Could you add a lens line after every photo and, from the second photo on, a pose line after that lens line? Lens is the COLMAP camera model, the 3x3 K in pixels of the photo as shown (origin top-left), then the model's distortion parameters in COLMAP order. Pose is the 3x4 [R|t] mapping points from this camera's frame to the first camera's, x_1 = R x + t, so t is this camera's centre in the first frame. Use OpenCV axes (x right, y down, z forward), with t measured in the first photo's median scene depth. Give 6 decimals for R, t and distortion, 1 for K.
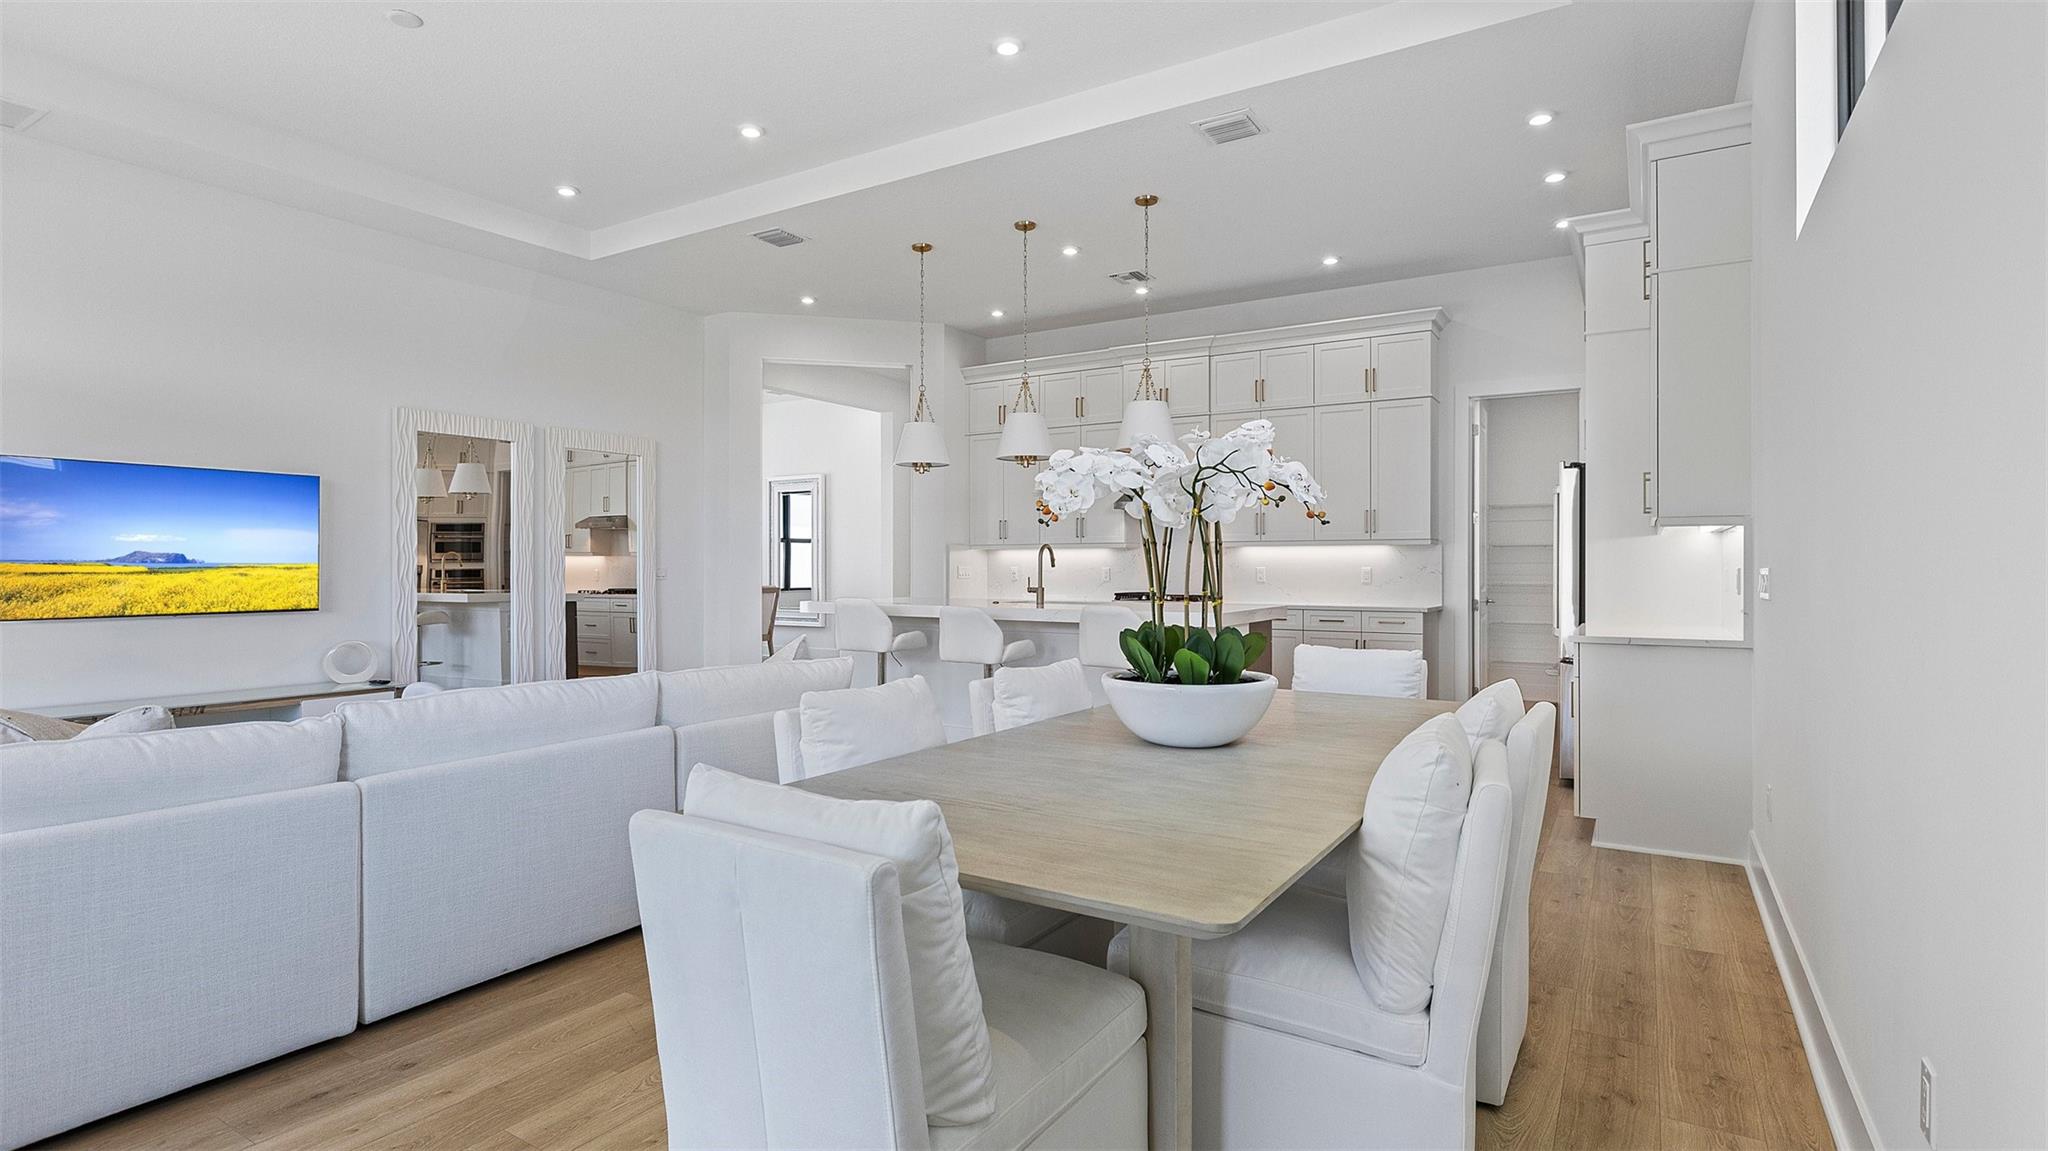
lens RADIAL K [[1019.8, 0, 1005.1], [0, 1019.8, 551.5], [0, 0, 1]] dist [0.001108, -0.001038]
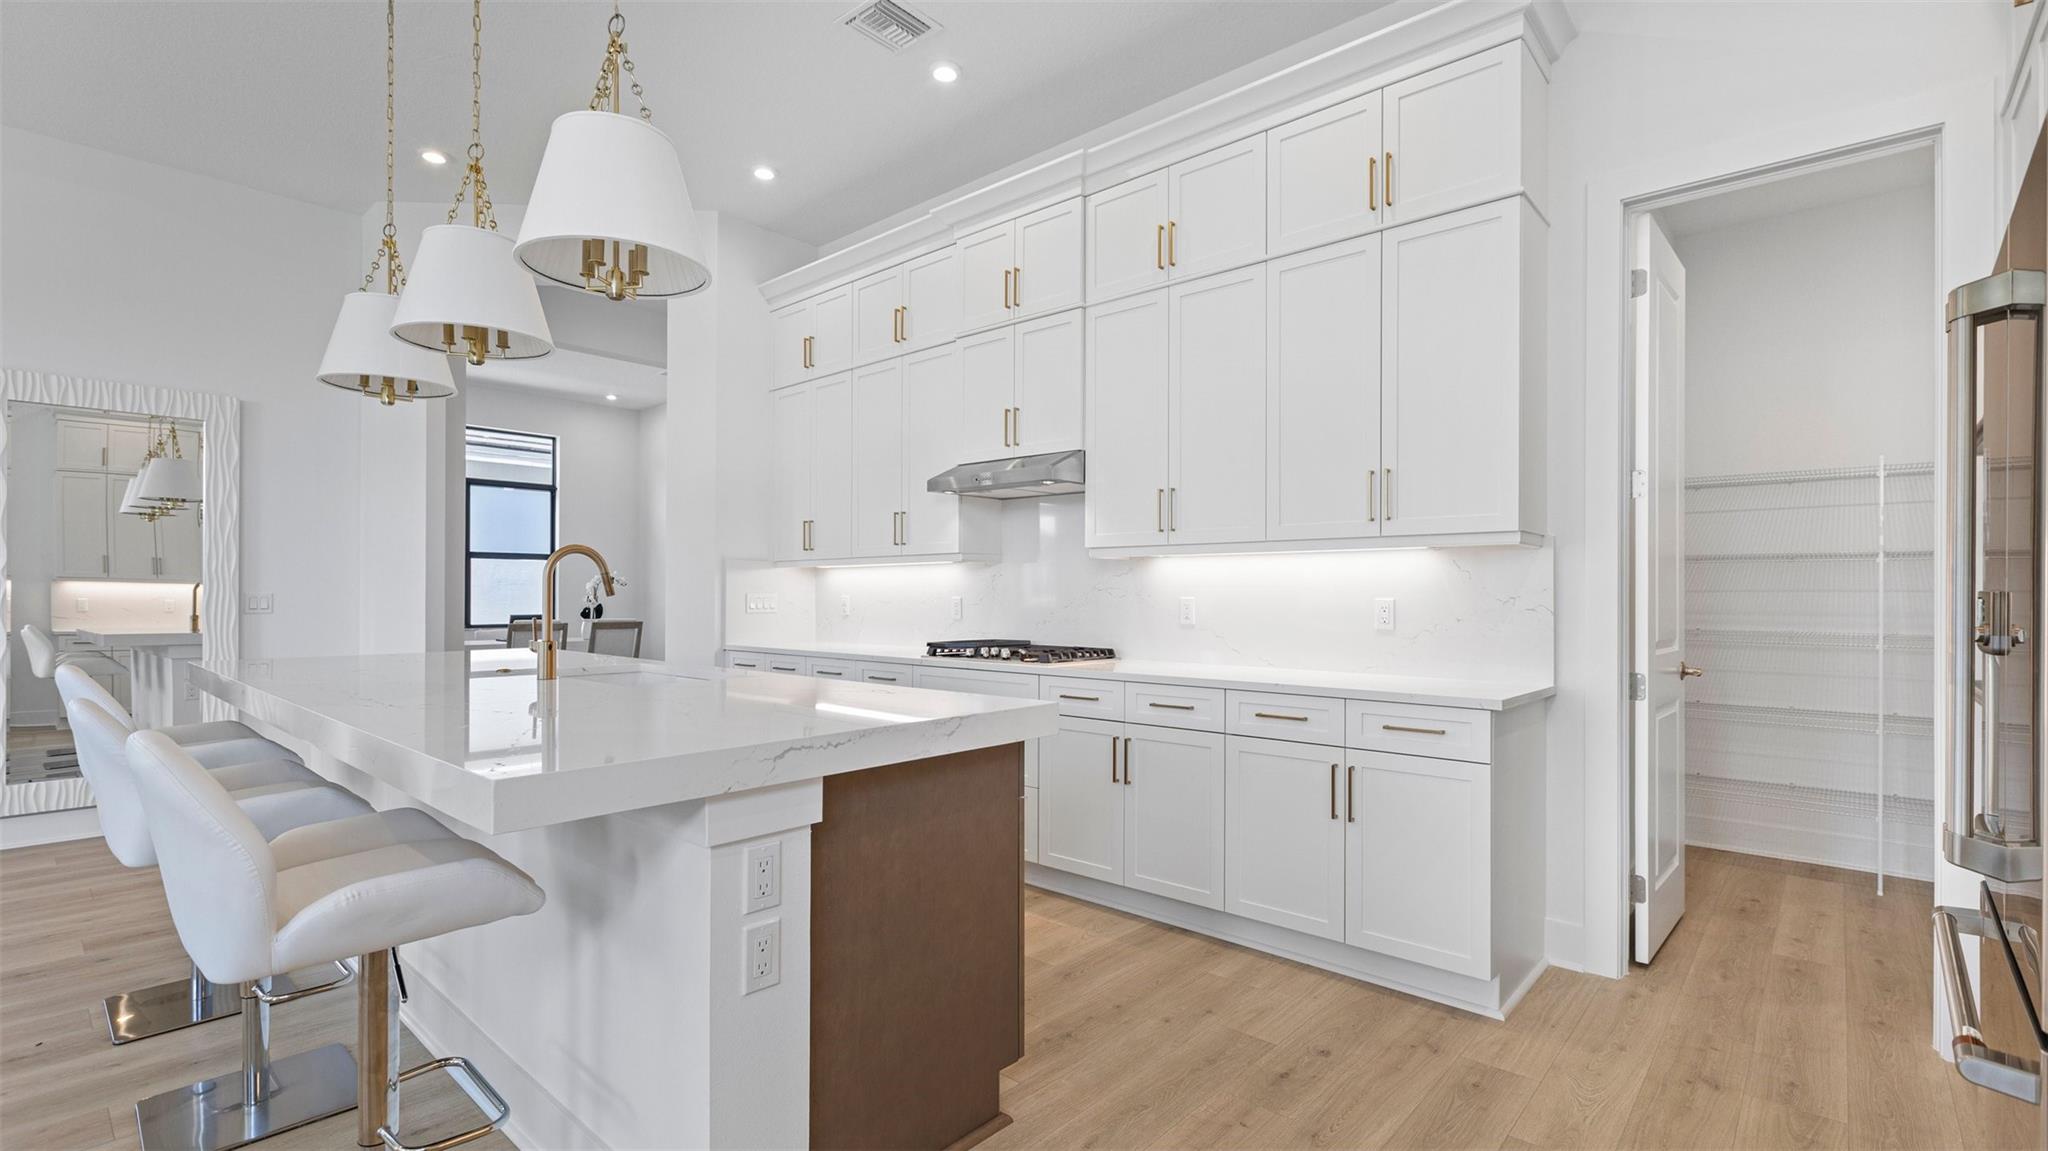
lens RADIAL K [[920.3, 0, 1017.3], [0, 920.3, 584.6], [0, 0, 1]] dist [0.007107, -0.000309]
pose [[0.985623, -0.002760, -0.168938, 0.266584], [0.004303, 0.999952, 0.008769, 0.005220], [0.168906, -0.009369, 0.985588, 0.566176]]
